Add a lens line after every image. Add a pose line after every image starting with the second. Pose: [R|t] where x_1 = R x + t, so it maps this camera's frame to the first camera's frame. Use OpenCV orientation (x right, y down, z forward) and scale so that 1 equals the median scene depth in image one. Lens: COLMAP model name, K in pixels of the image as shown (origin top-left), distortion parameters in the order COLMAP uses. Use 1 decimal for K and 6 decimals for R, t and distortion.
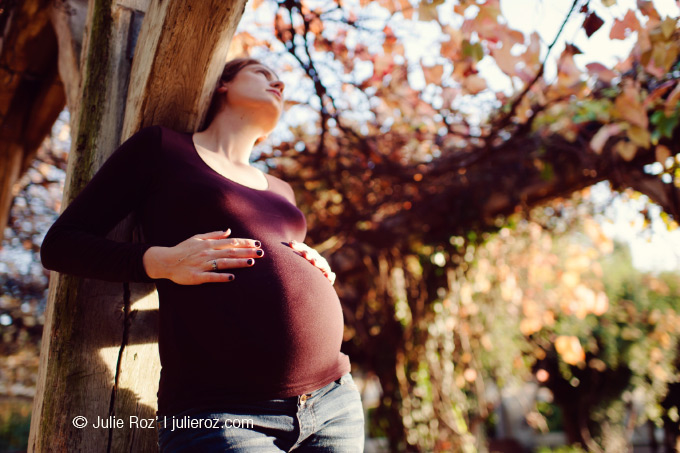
lens RADIAL K [[672.2, 0, 341.9], [0, 672.2, 235.3], [0, 0, 1]] dist [-0.011314, 0.009248]
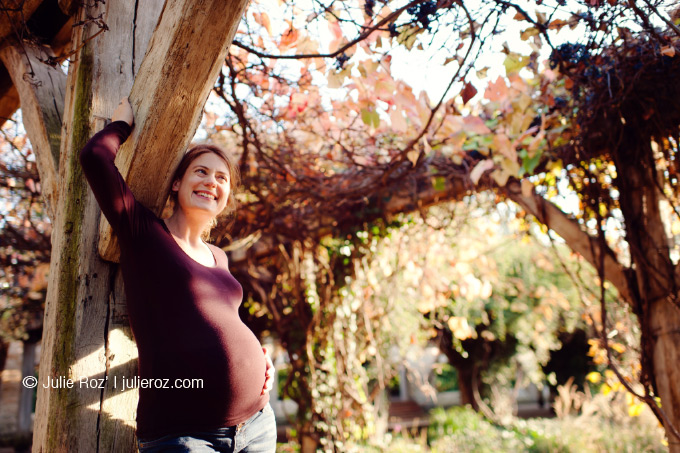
lens RADIAL K [[672.2, 0, 341.9], [0, 672.2, 235.3], [0, 0, 1]] dist [-0.011314, 0.009248]
pose [[0.991580, 0.017396, 0.128324, -0.005304], [-0.025087, 0.997969, 0.058559, -0.051872], [-0.127045, -0.061285, 0.990002, -0.093779]]
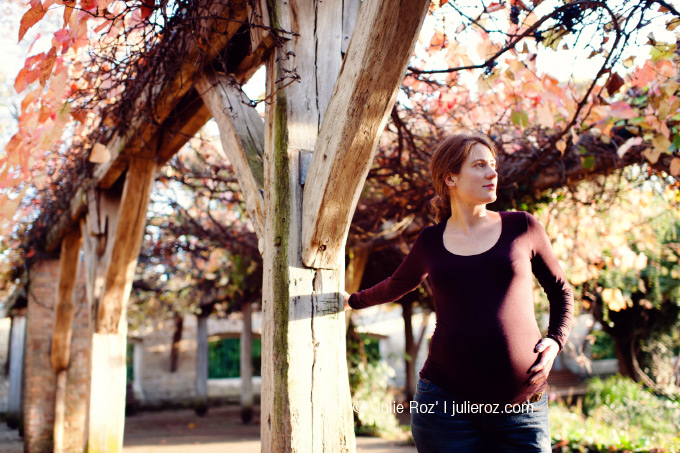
lens RADIAL K [[672.2, 0, 341.9], [0, 672.2, 235.3], [0, 0, 1]] dist [-0.011314, 0.009248]
pose [[0.996278, -0.027784, -0.081595, -0.022789], [0.036292, 0.993841, 0.104706, -0.077809], [0.078184, -0.107277, 0.991150, -0.154089]]
